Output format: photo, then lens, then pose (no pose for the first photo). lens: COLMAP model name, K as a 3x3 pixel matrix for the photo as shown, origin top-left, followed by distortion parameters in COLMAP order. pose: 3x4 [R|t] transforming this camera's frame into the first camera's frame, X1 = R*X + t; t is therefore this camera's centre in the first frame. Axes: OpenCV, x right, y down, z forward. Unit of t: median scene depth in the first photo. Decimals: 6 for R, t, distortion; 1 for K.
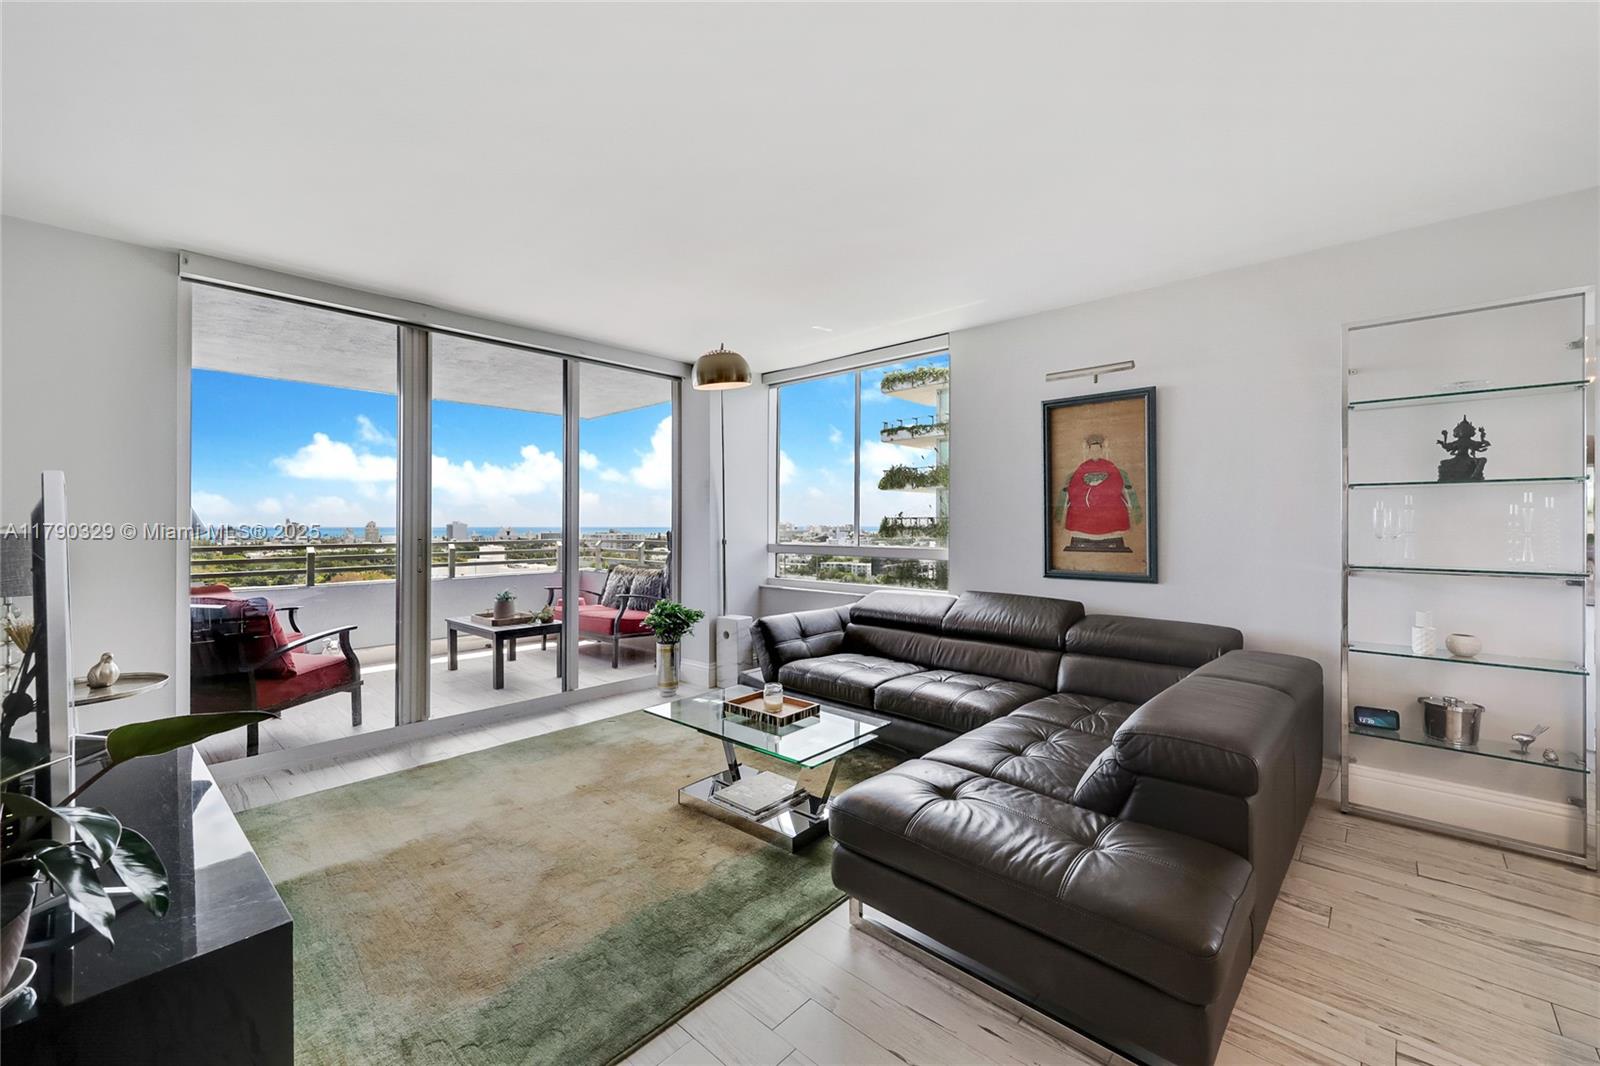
lens RADIAL K [[574.2, 0, 820.3], [0, 574.2, 534.5], [0, 0, 1]] dist [0.002033, 0.000166]
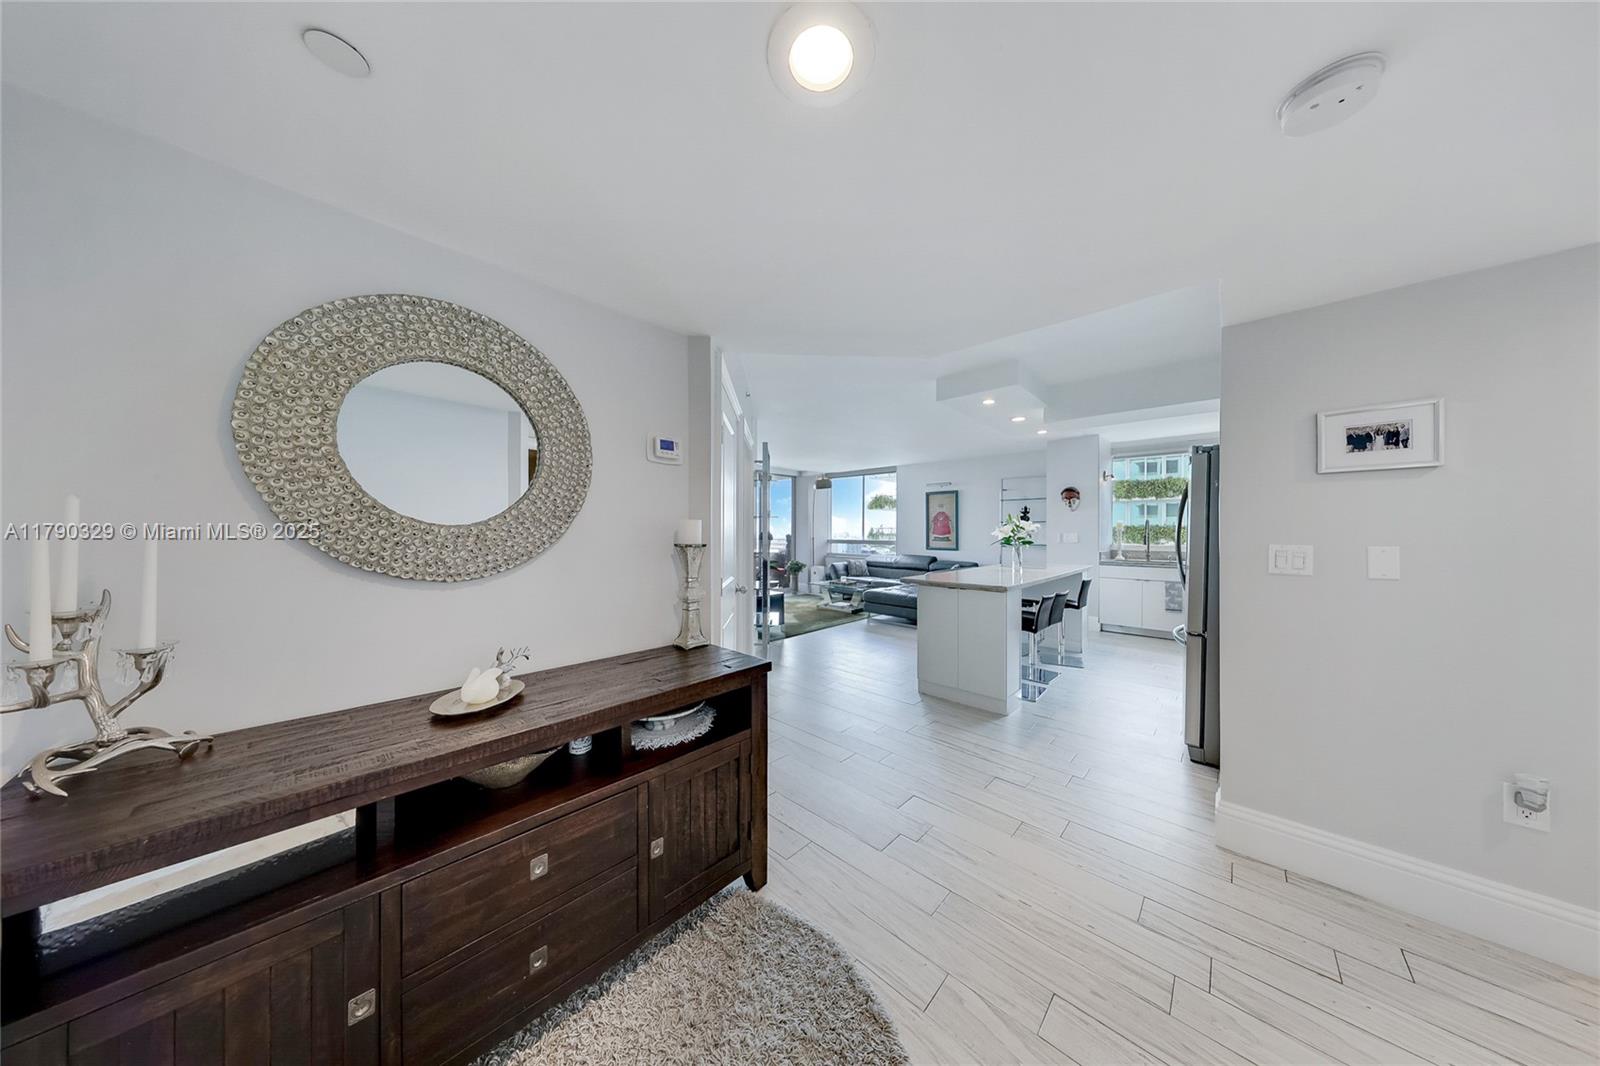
lens RADIAL K [[455.8, 0, 809.3], [0, 455.8, 529.8], [0, 0, 1]] dist [-0.000020, -0.000002]
pose [[0.999779, 0.003510, -0.020723, -0.168123], [-0.003967, 0.999749, -0.022047, 0.022811], [0.020641, 0.022124, 0.999542, -1.335047]]
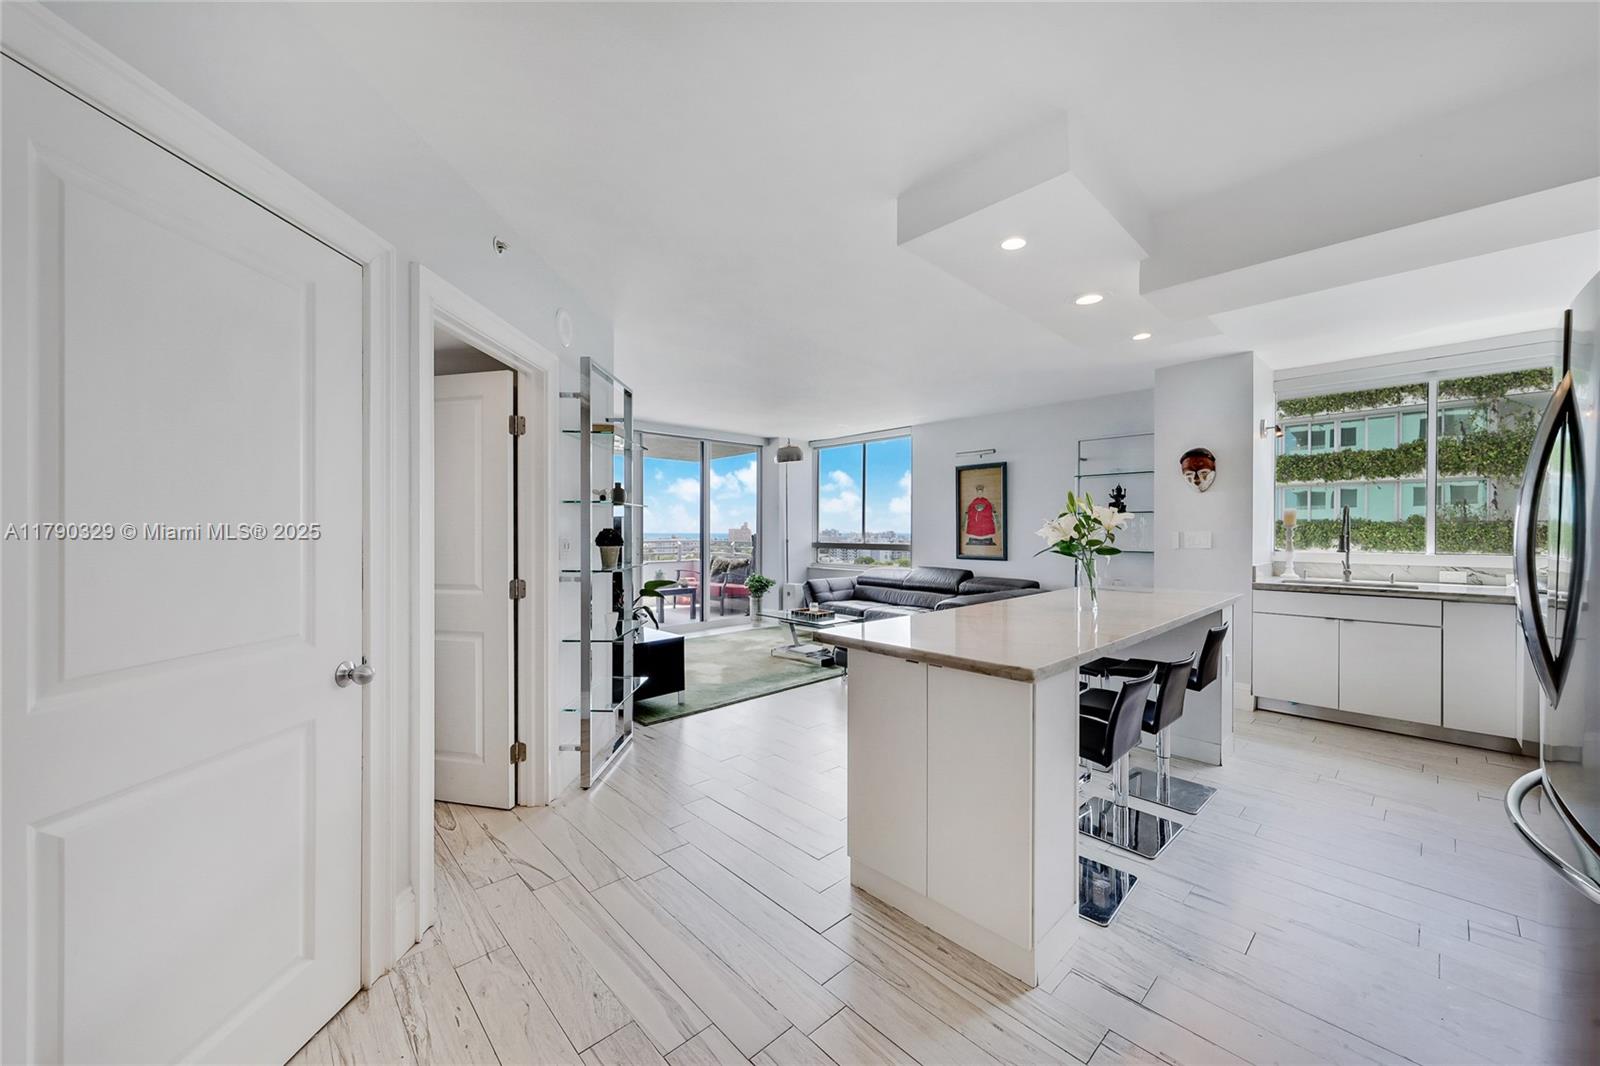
lens RADIAL K [[574.2, 0, 820.3], [0, 574.2, 534.5], [0, 0, 1]] dist [0.002033, 0.000166]
pose [[0.996837, 0.001593, -0.079463, 0.084605], [-0.002500, 0.999933, -0.011320, 0.015315], [0.079440, 0.011482, 0.996774, -0.864362]]
